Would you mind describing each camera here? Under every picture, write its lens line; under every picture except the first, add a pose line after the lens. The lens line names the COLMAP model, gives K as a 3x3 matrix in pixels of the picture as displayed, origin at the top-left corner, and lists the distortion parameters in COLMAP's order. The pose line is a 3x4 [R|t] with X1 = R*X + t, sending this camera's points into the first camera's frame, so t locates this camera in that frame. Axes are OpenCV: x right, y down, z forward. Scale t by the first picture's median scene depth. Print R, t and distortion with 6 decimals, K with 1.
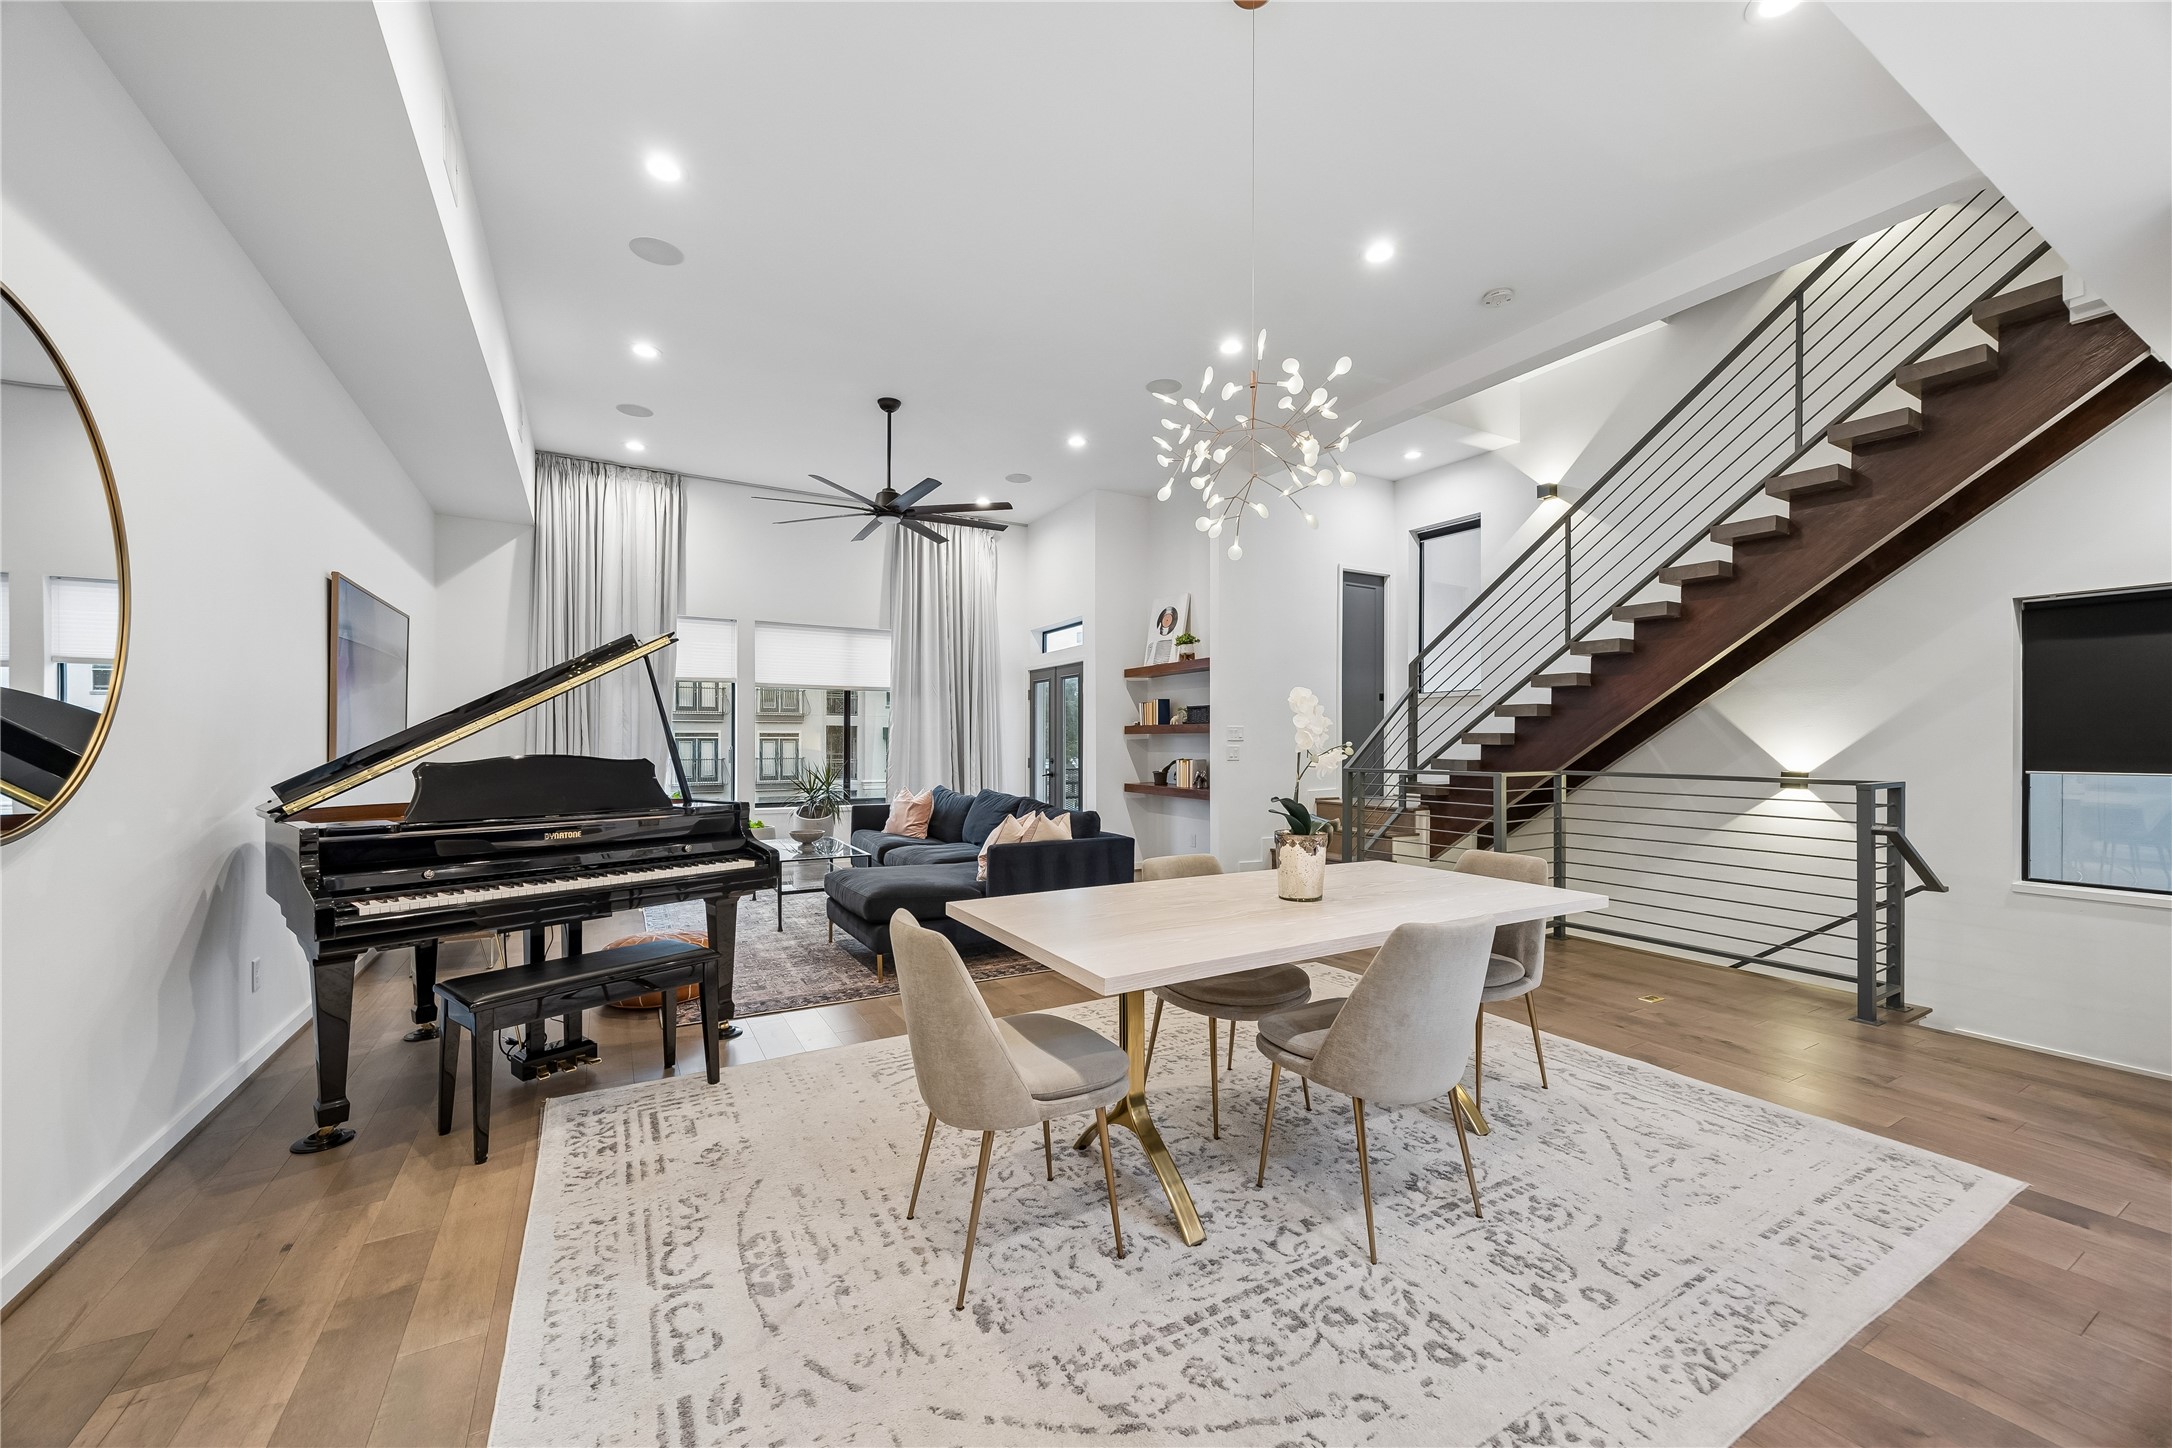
lens RADIAL K [[831.9, 0, 1099.6], [0, 831.9, 745.7], [0, 0, 1]] dist [-0.001997, -0.000742]
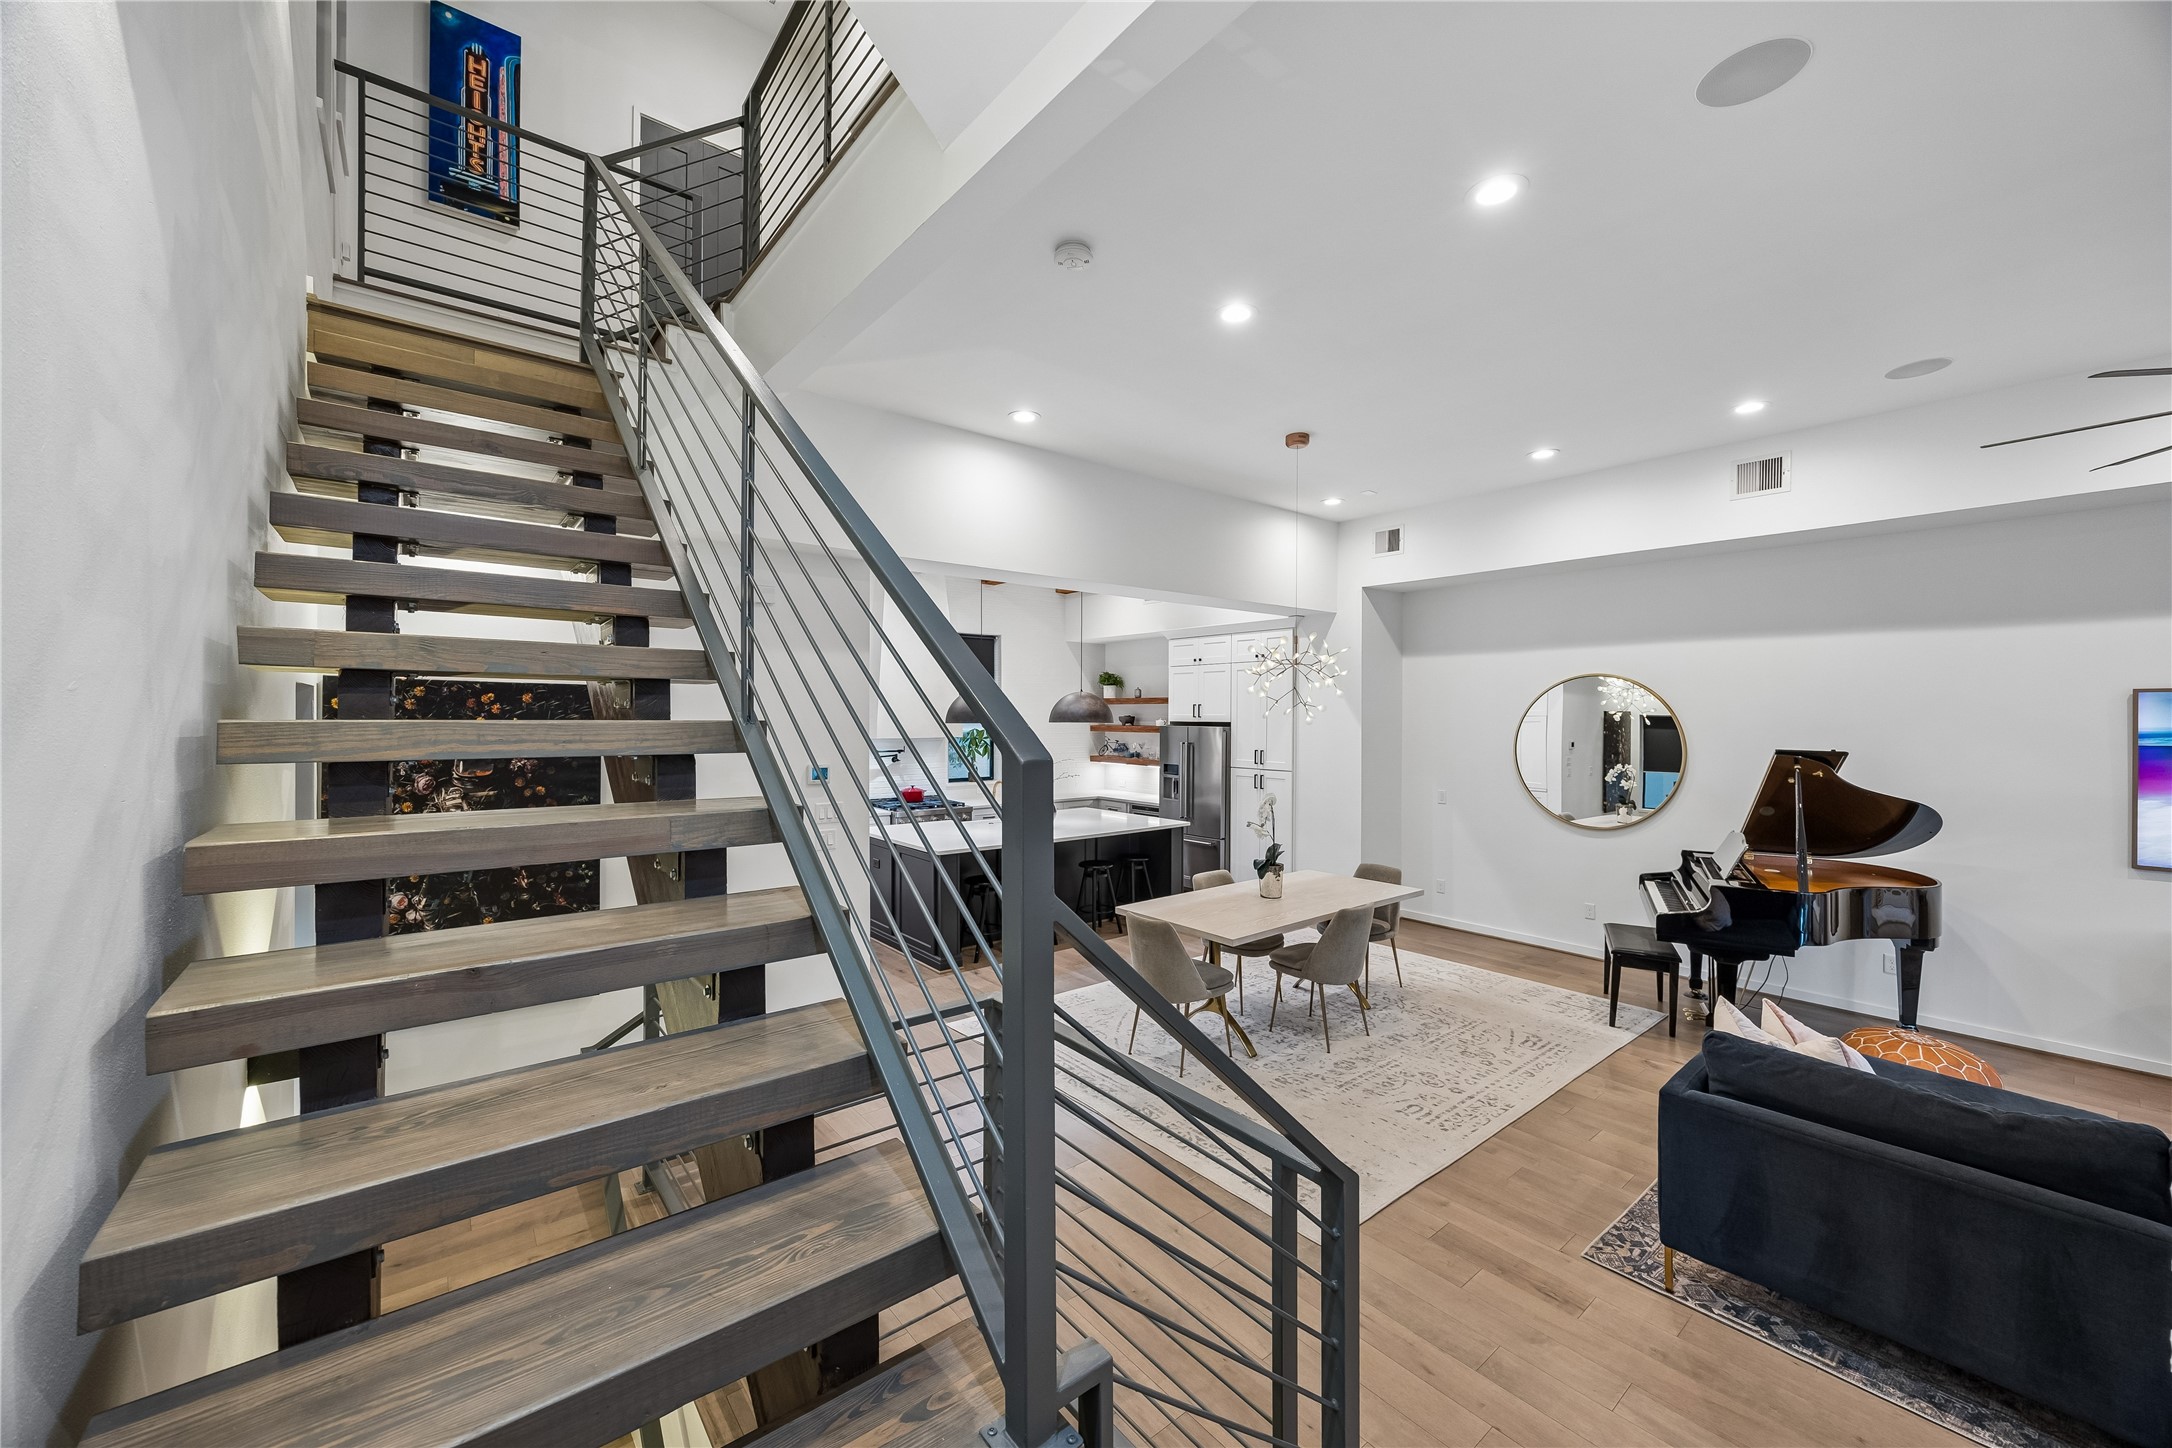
lens RADIAL K [[831.9, 0, 1098.0], [0, 831.9, 720.9], [0, 0, 1]] dist [-0.001997, -0.000742]
pose [[-0.987464, -0.002780, -0.157821, 0.514041], [-0.004993, 0.999895, 0.013628, -0.143208], [0.157766, 0.014245, -0.987374, 1.539599]]
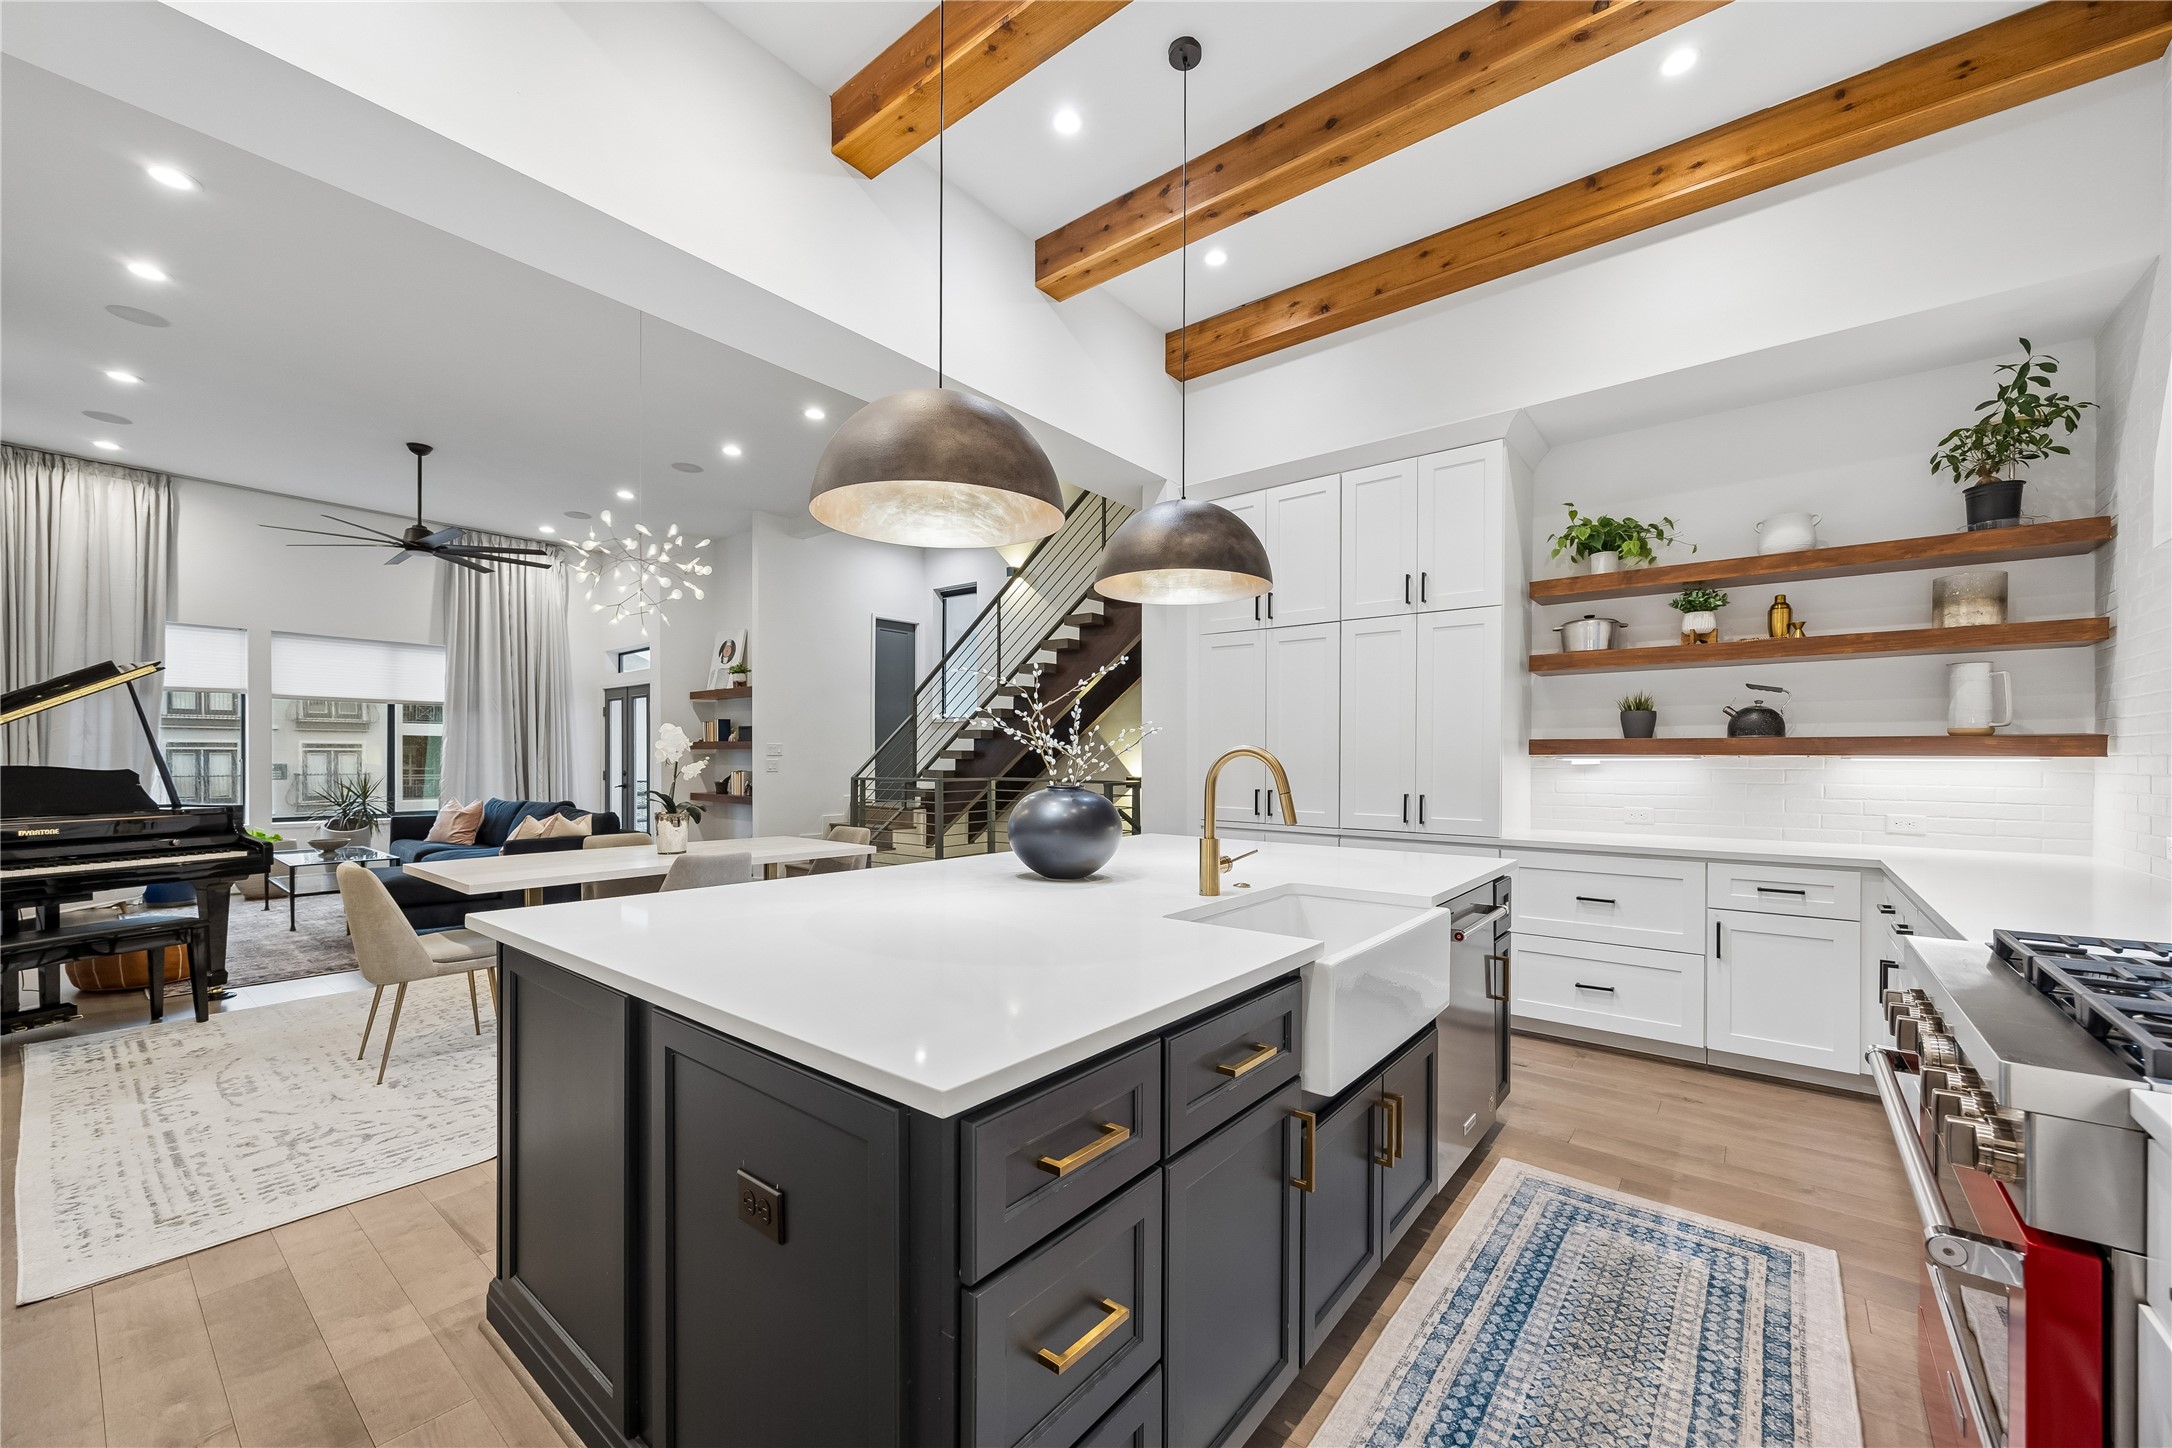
lens RADIAL K [[831.9, 0, 1089.7], [0, 831.9, 764.7], [0, 0, 1]] dist [-0.001997, -0.000742]
pose [[0.933607, -0.000838, 0.358298, 0.219619], [-0.001273, 0.999983, 0.005658, 0.000375], [-0.358296, -0.005739, 0.933590, -0.421239]]
